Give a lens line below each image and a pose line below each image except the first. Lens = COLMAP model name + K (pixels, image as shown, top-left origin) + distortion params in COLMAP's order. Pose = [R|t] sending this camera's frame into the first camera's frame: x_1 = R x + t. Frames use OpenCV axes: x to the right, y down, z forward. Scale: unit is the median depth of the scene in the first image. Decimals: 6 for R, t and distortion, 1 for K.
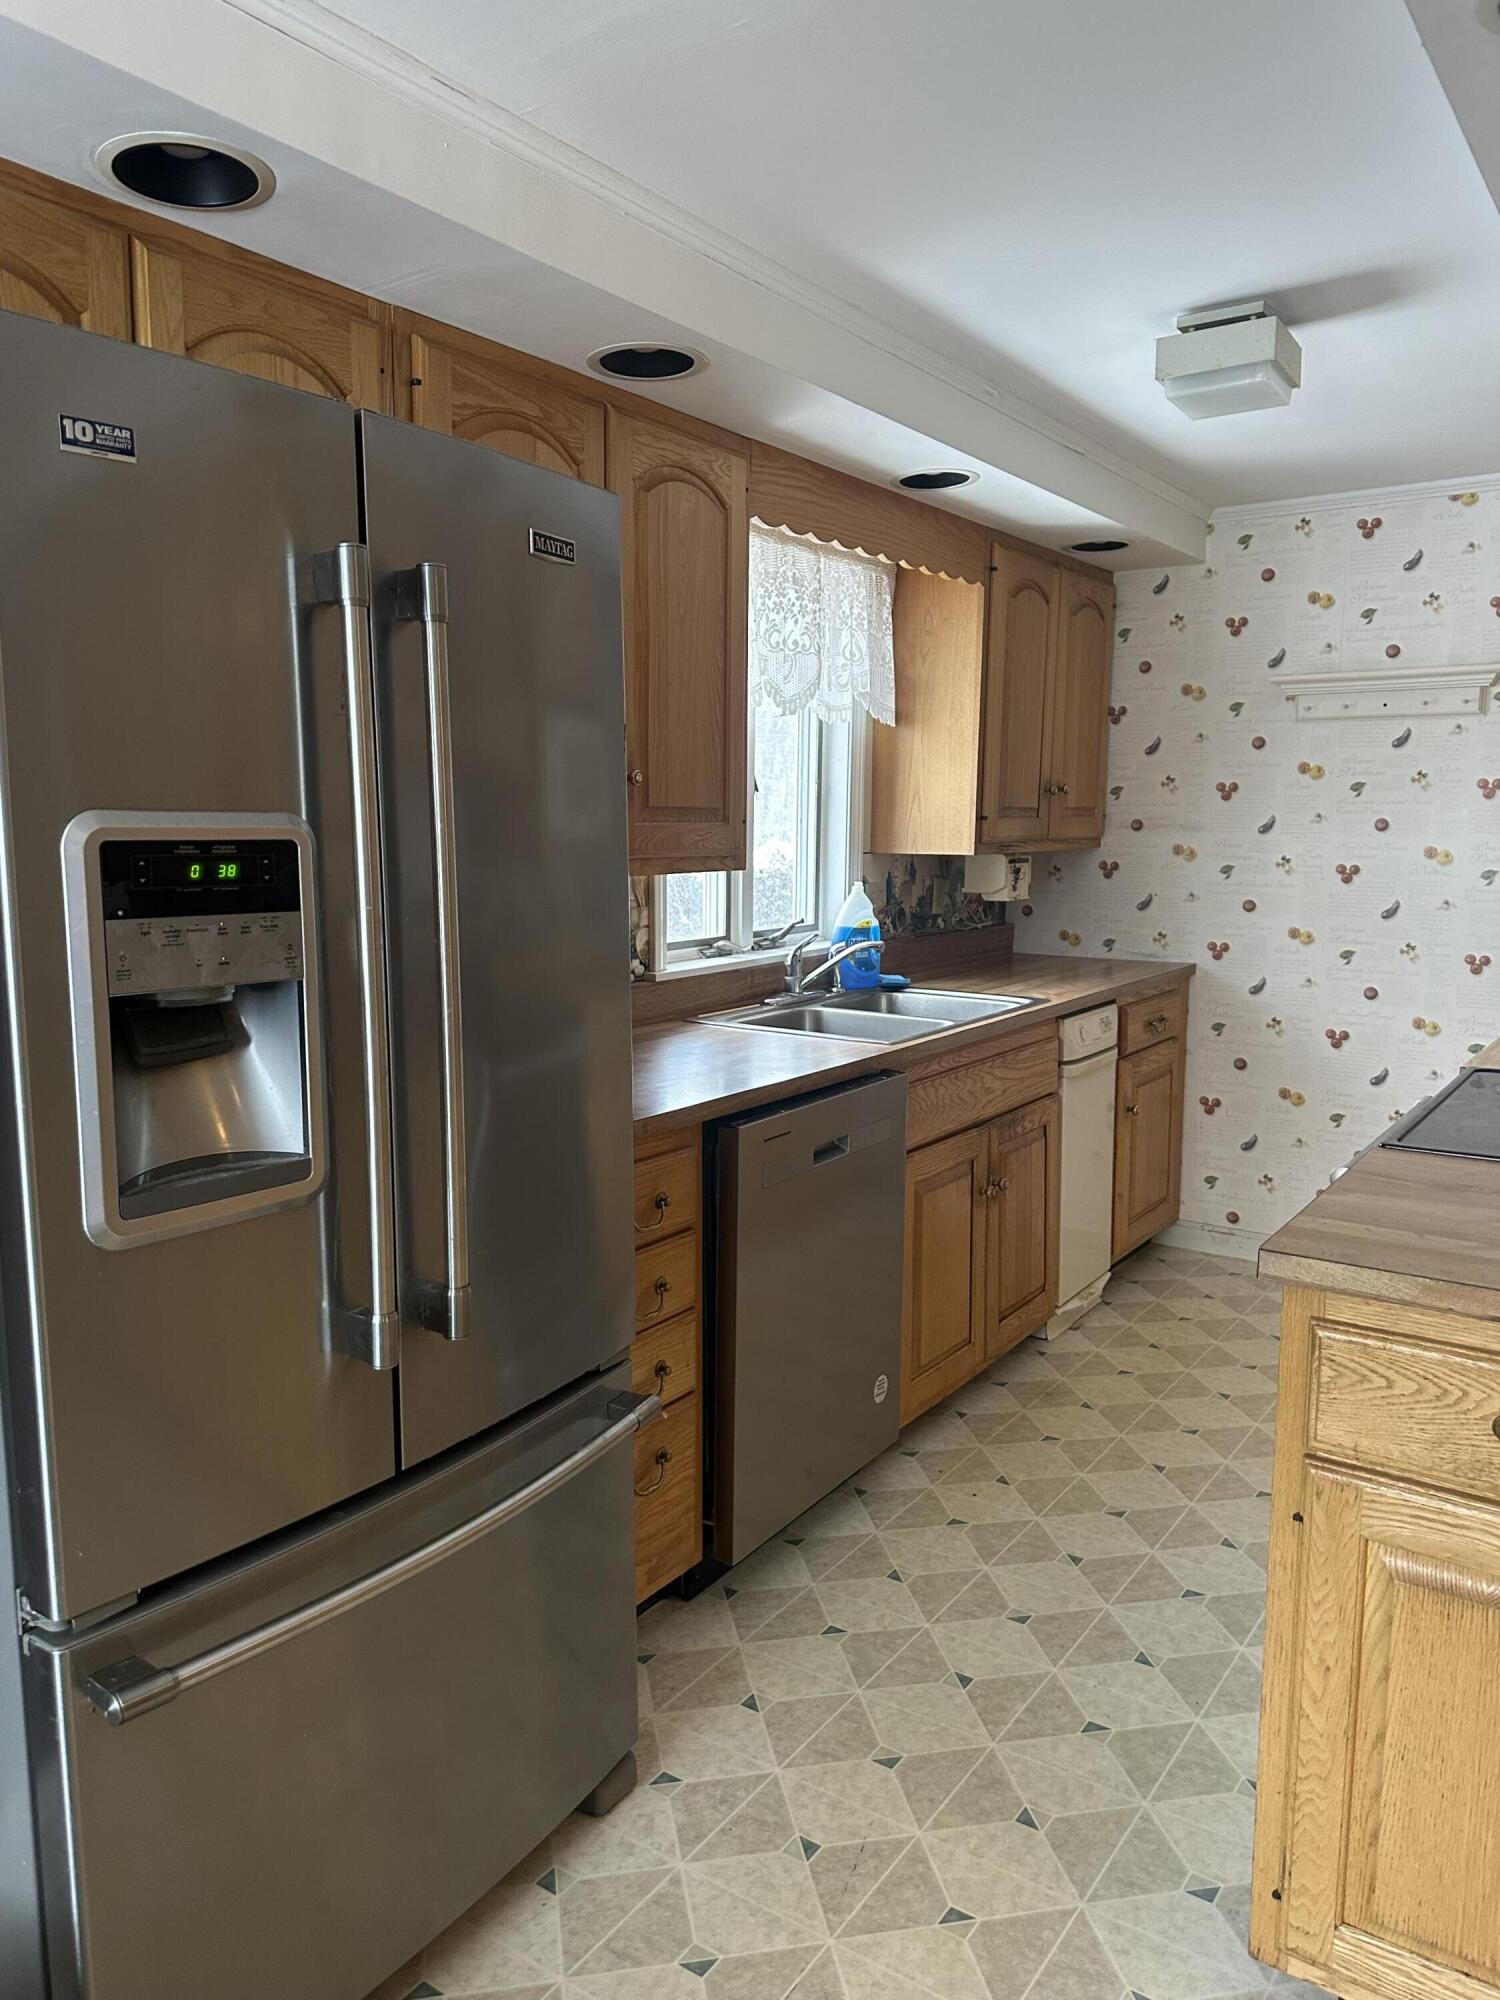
lens RADIAL K [[1411.0, 0, 731.3], [0, 1411.0, 1001.4], [0, 0, 1]] dist [0.038538, -0.045309]
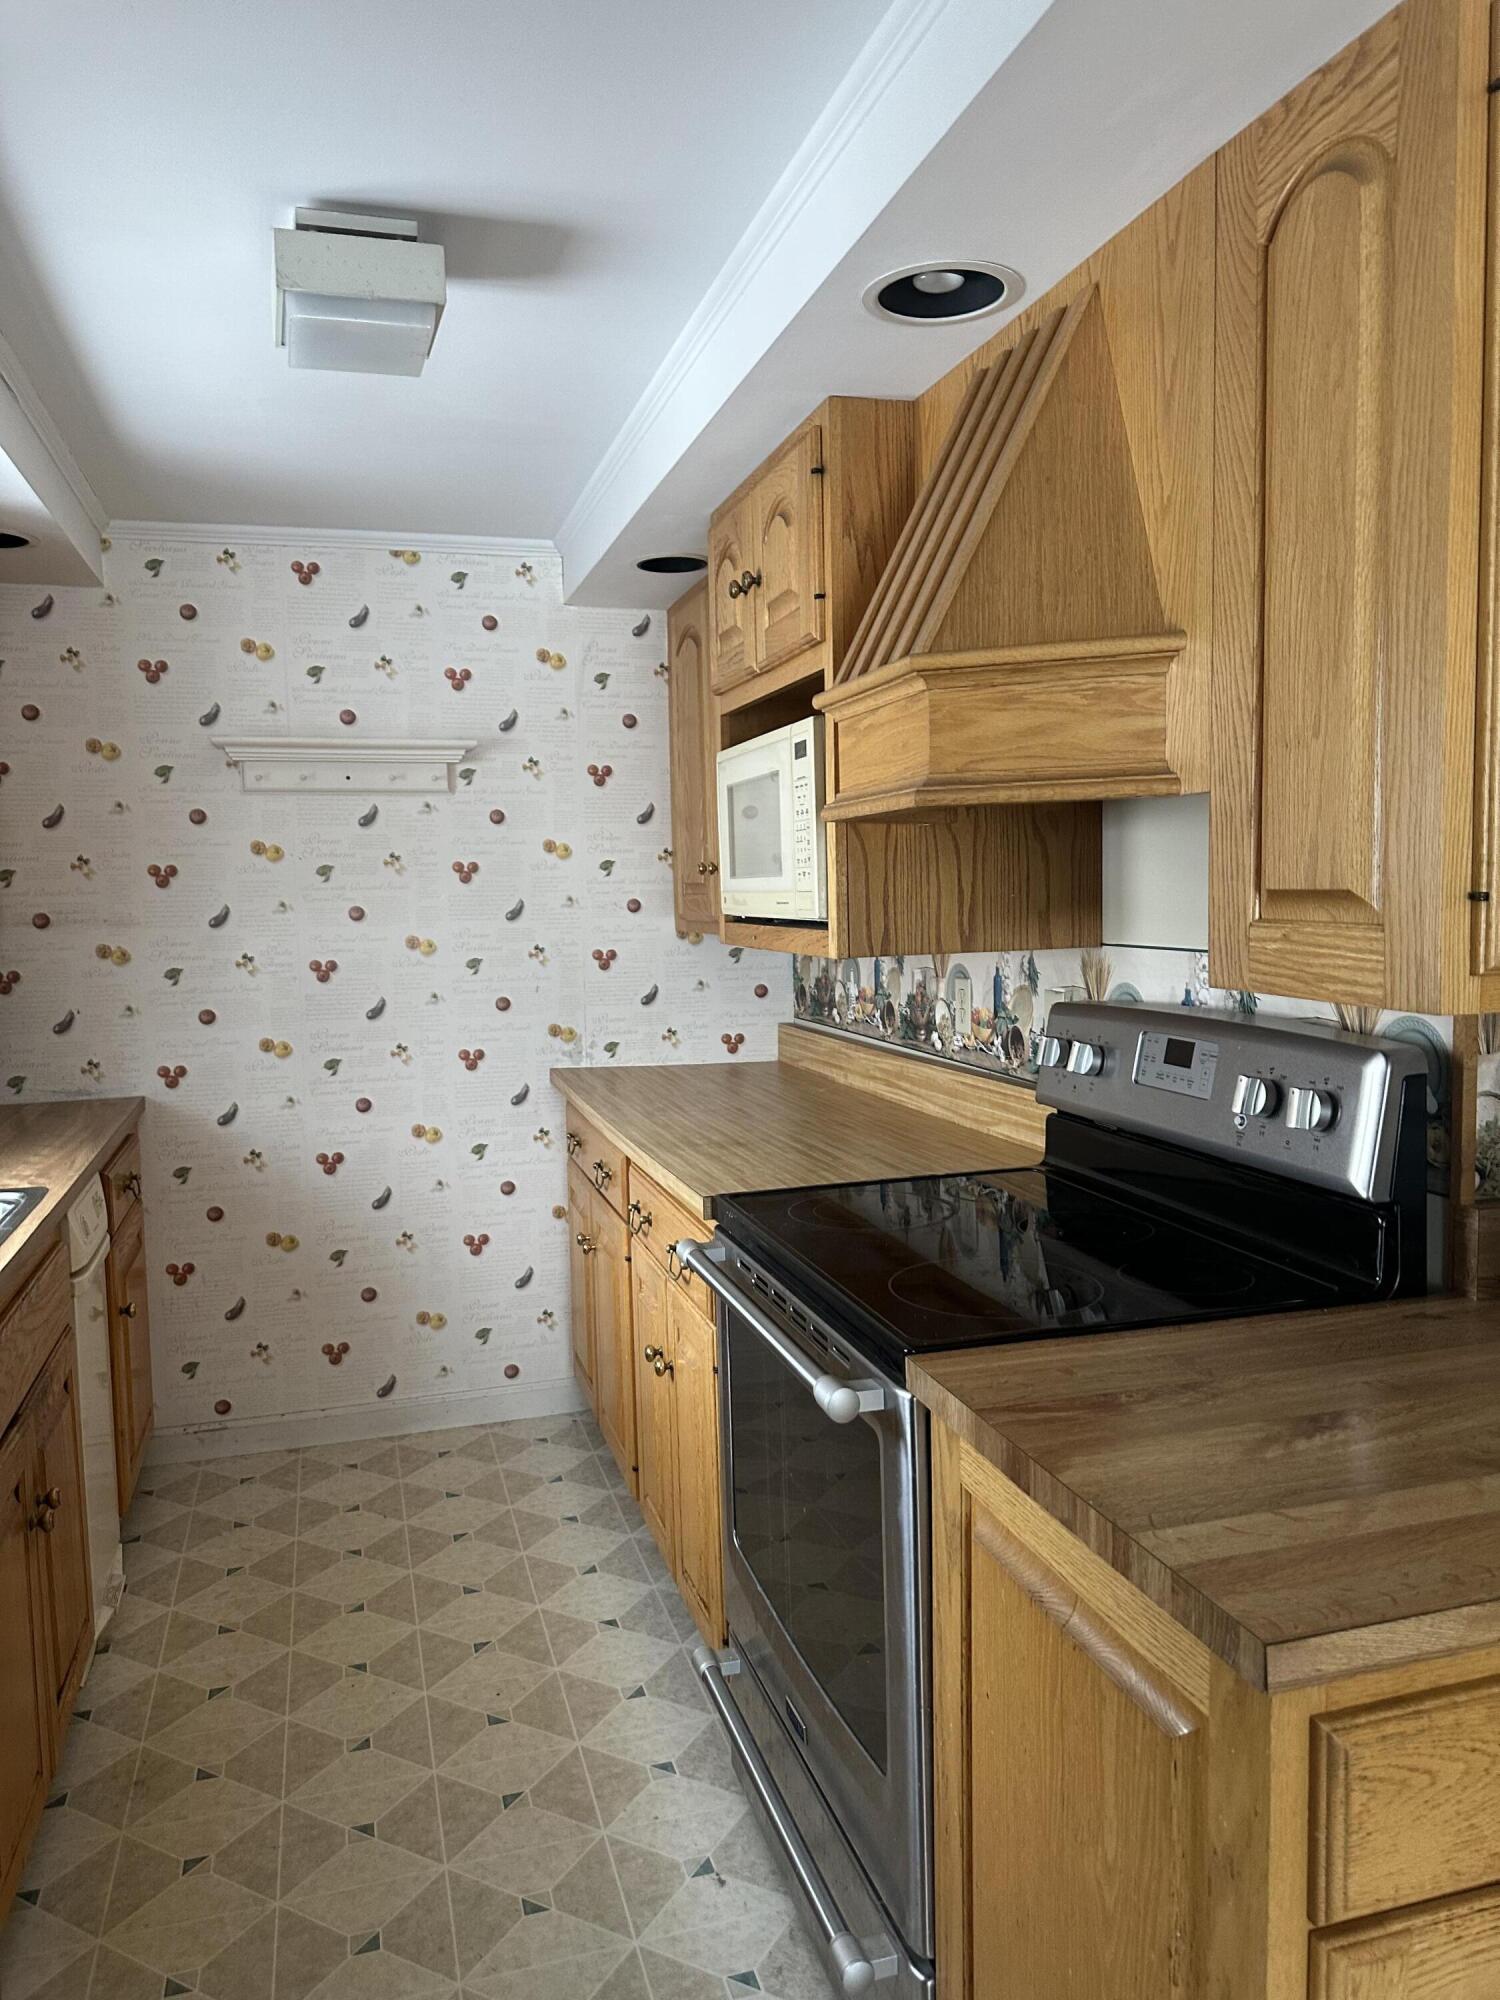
lens RADIAL K [[1411.0, 0, 723.7], [0, 1411.0, 989.8], [0, 0, 1]] dist [0.038538, -0.045309]
pose [[0.623806, -0.073256, 0.778138, -0.079465], [0.121471, 0.992587, -0.003934, -0.045706], [-0.772082, 0.096975, 0.628081, 0.276498]]
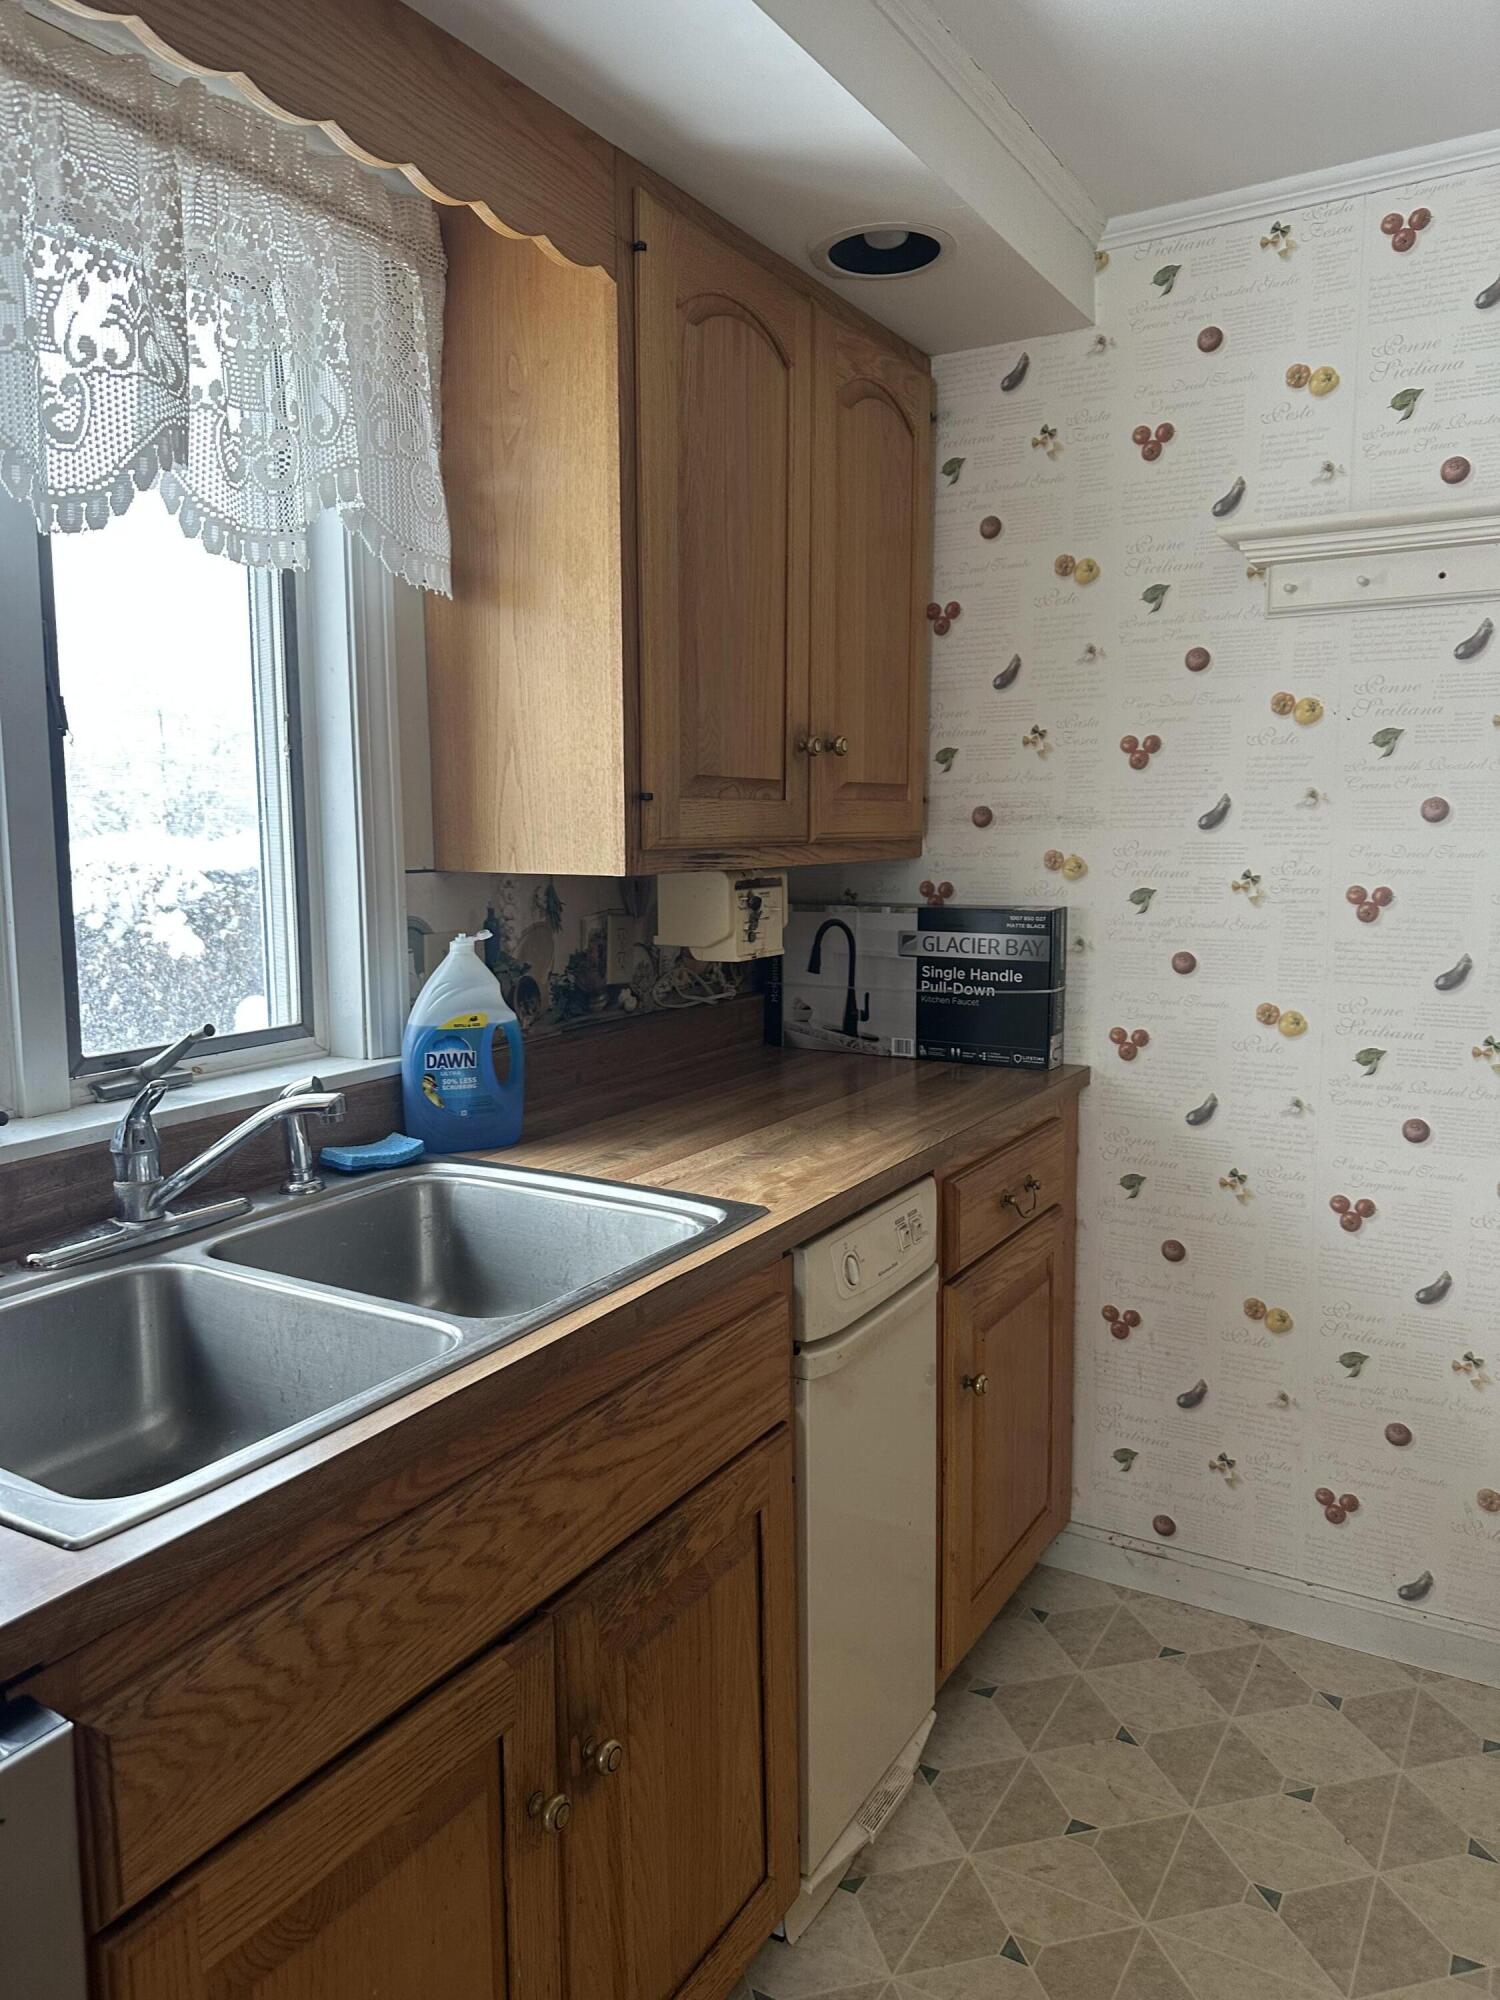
lens RADIAL K [[1411.0, 0, 752.2], [0, 1411.0, 1005.2], [0, 0, 1]] dist [0.038538, -0.045309]
pose [[0.996346, -0.016549, 0.083787, 0.161045], [0.016925, 0.999850, -0.003773, -0.054069], [-0.083712, 0.005178, 0.996477, 0.492769]]
